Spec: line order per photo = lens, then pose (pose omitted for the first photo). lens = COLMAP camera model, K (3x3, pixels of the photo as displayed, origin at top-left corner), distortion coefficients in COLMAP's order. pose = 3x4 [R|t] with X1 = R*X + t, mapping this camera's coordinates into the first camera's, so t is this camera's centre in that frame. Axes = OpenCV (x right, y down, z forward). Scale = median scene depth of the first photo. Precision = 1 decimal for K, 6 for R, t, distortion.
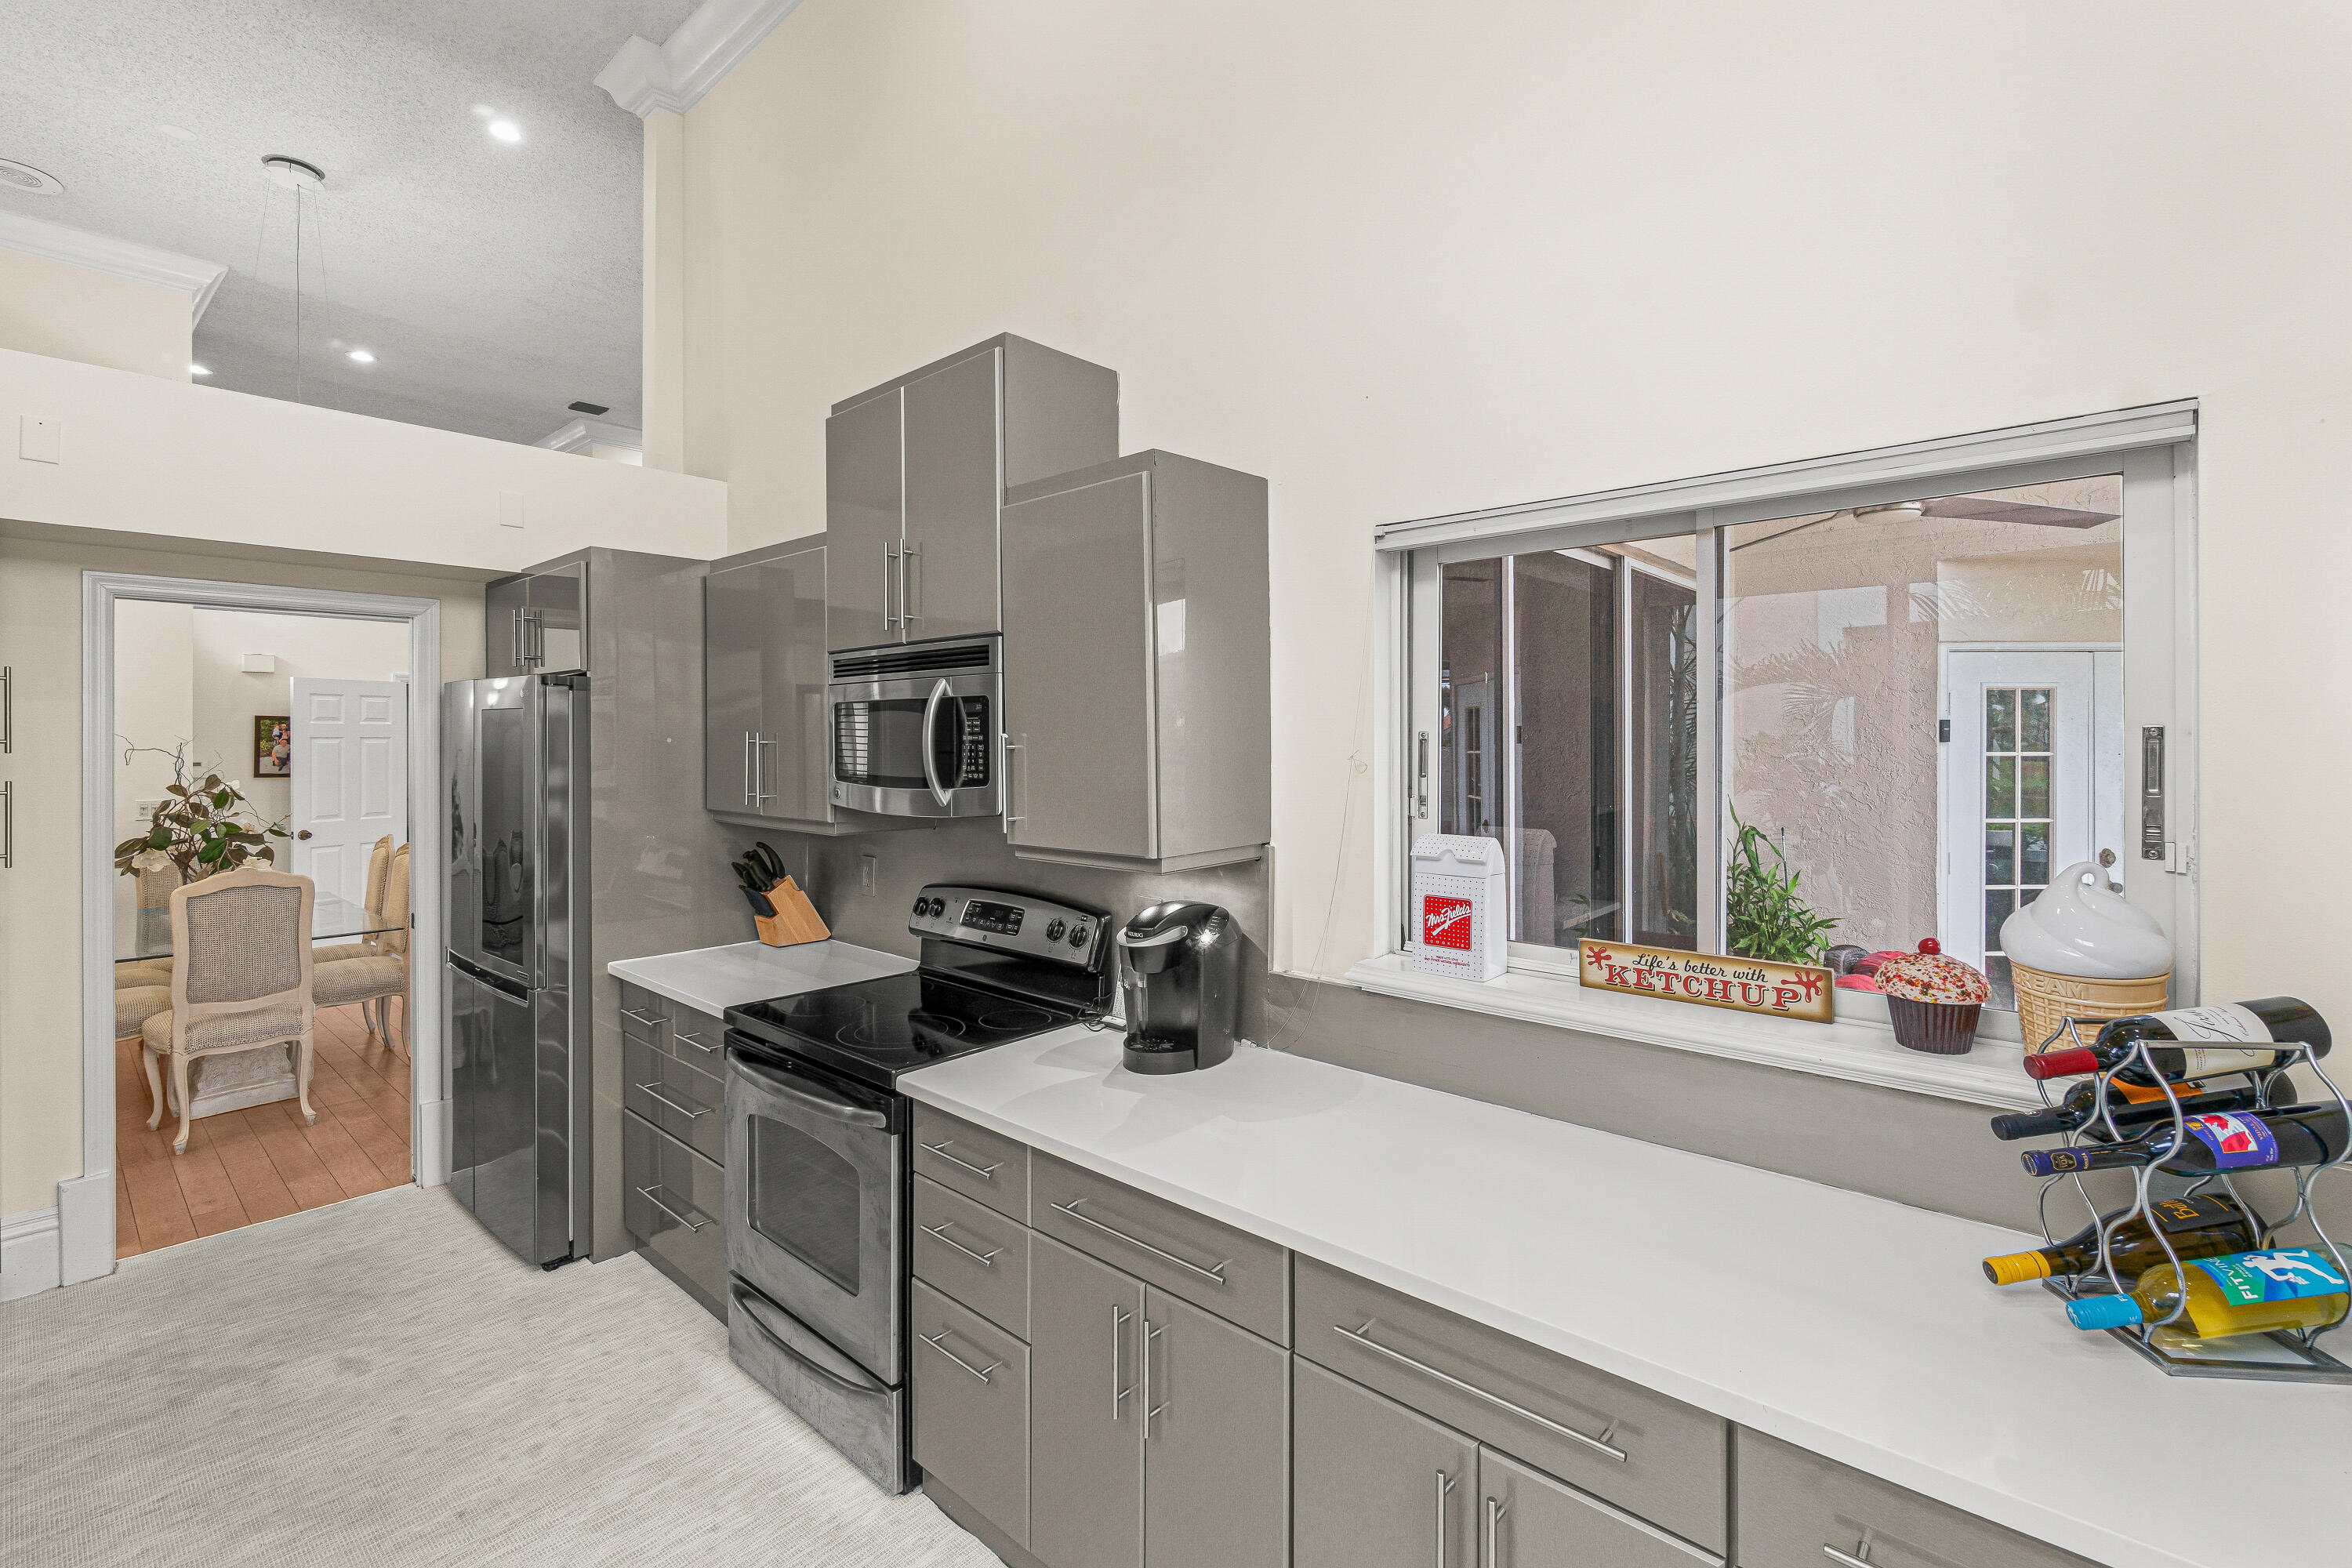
lens RADIAL K [[1023.7, 0, 1171.0], [0, 1023.7, 742.5], [0, 0, 1]] dist [-0.006934, 0.003187]
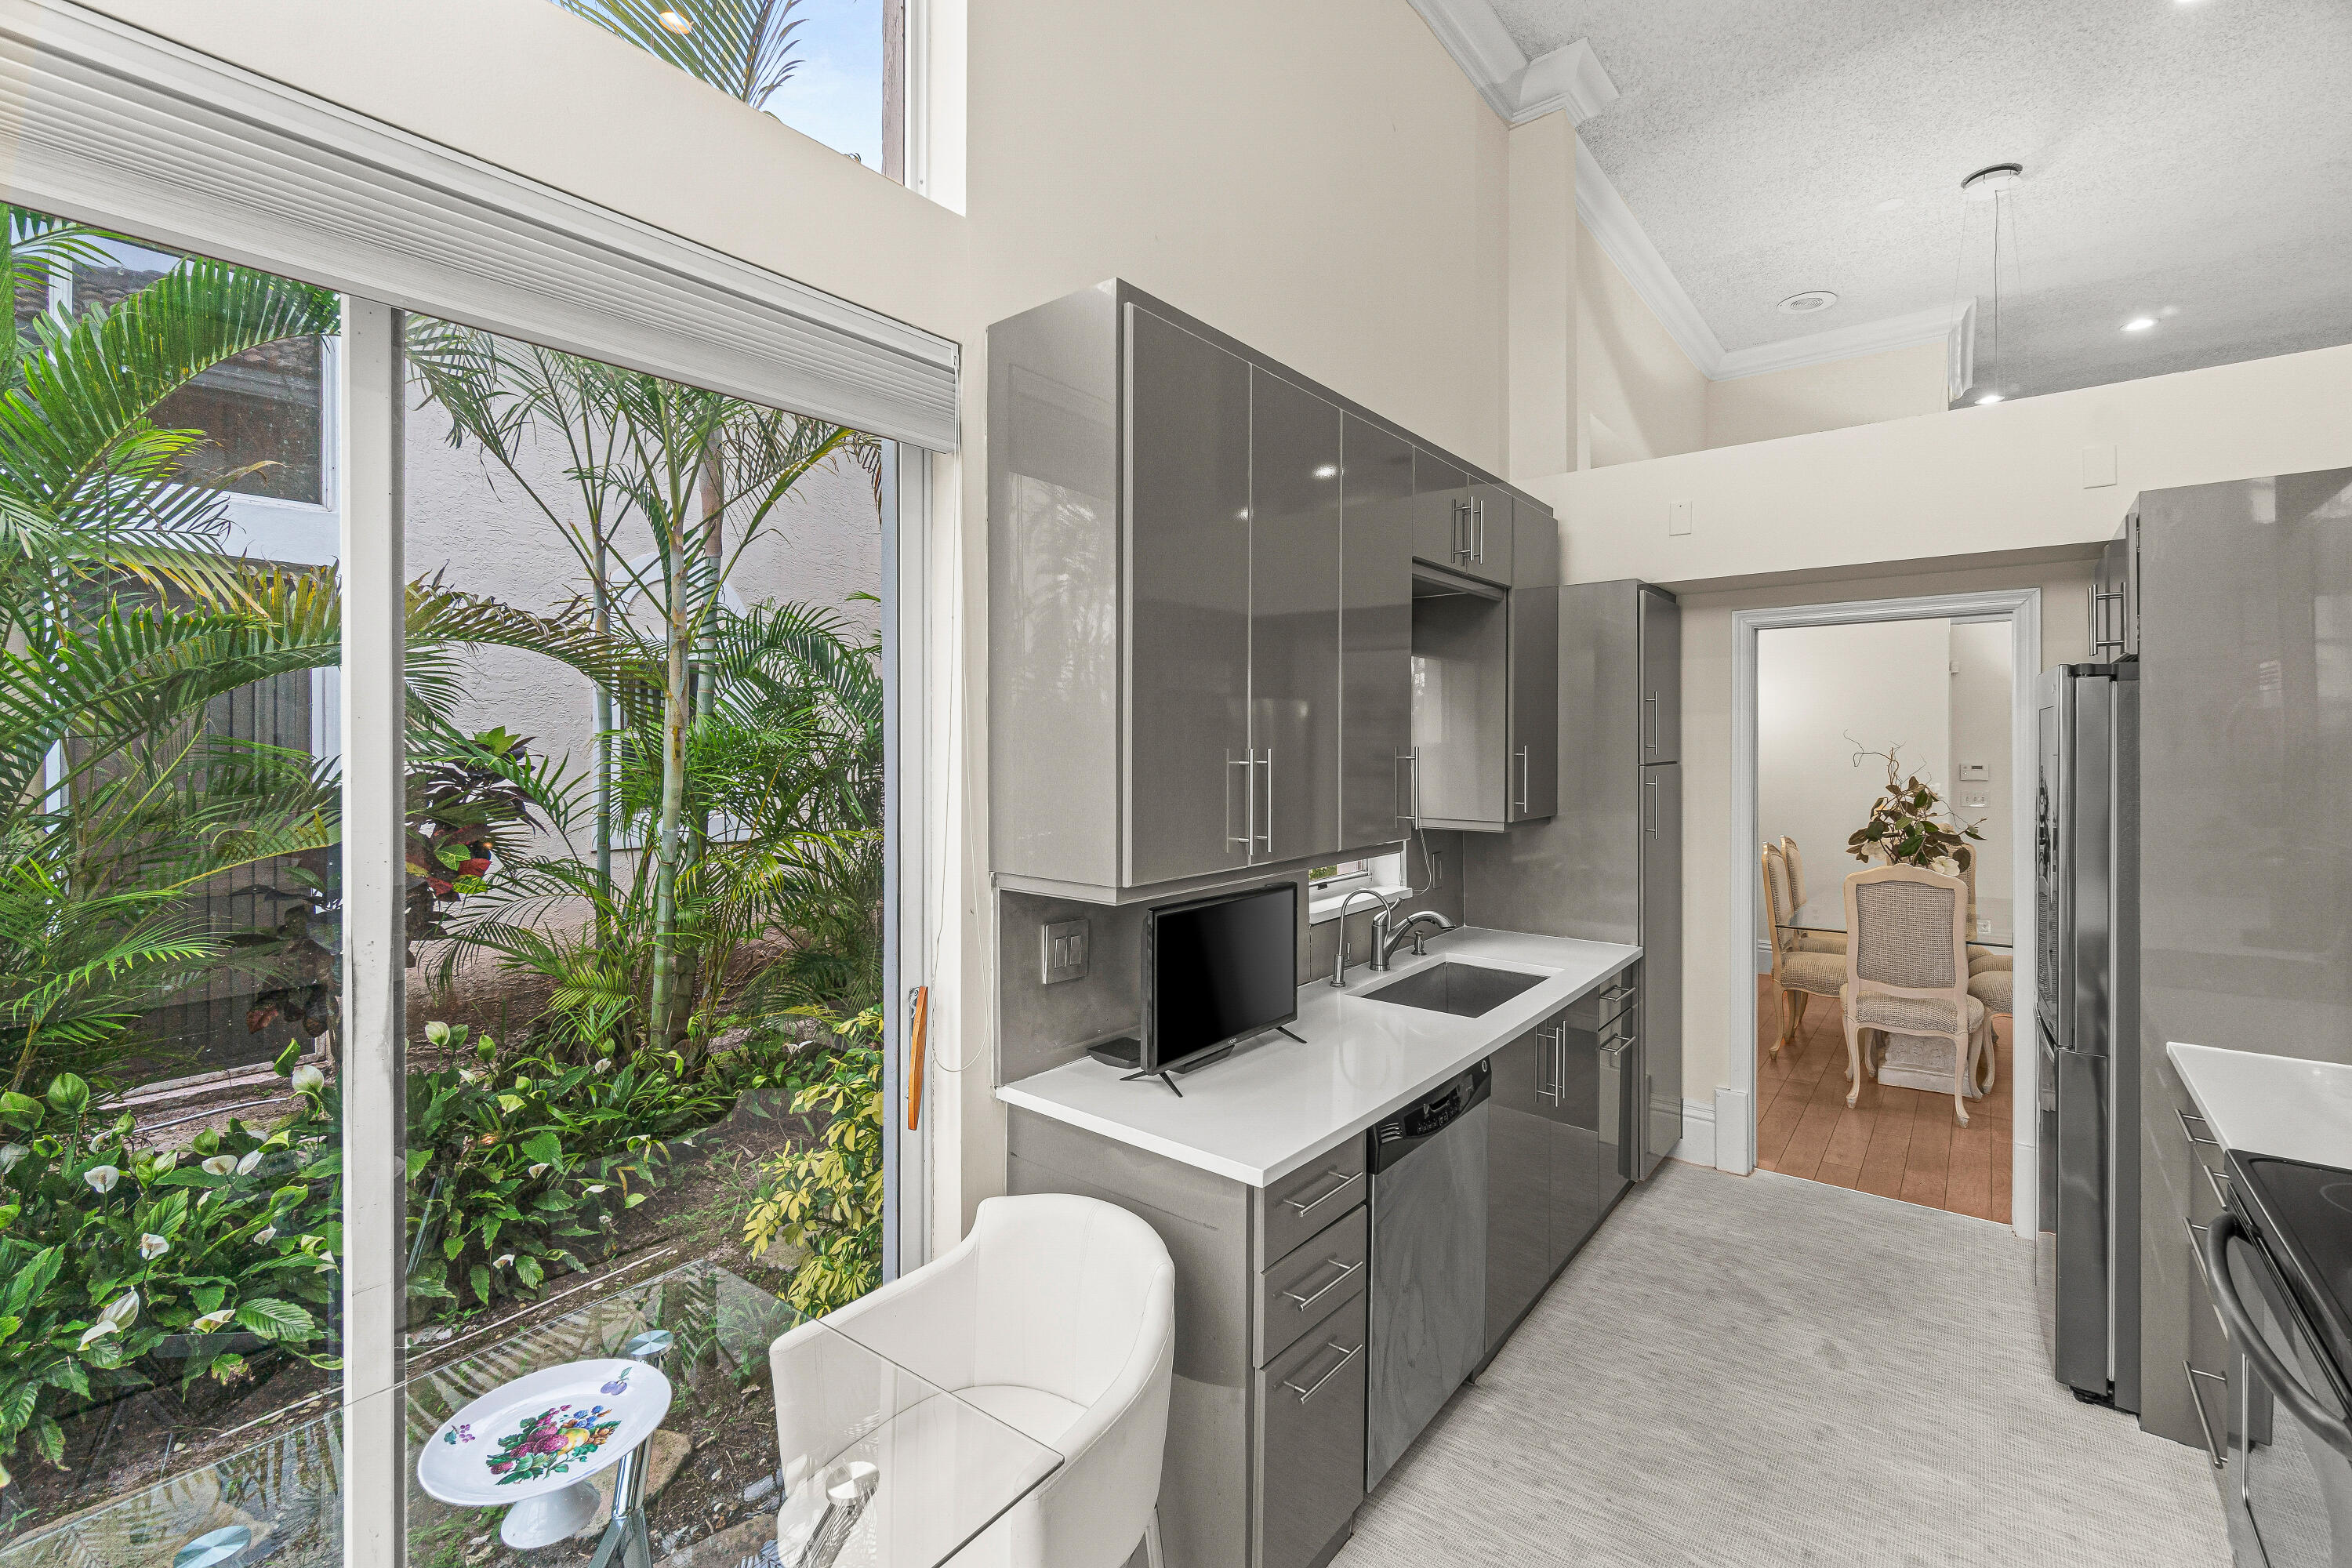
lens RADIAL K [[1023.7, 0, 1197.6], [0, 1023.7, 746.3], [0, 0, 1]] dist [-0.006934, 0.003187]
pose [[0.071726, 0.000385, -0.997424, 0.149128], [-0.001062, 0.999999, 0.000310, -0.000596], [0.997424, 0.001037, 0.071727, 0.246528]]
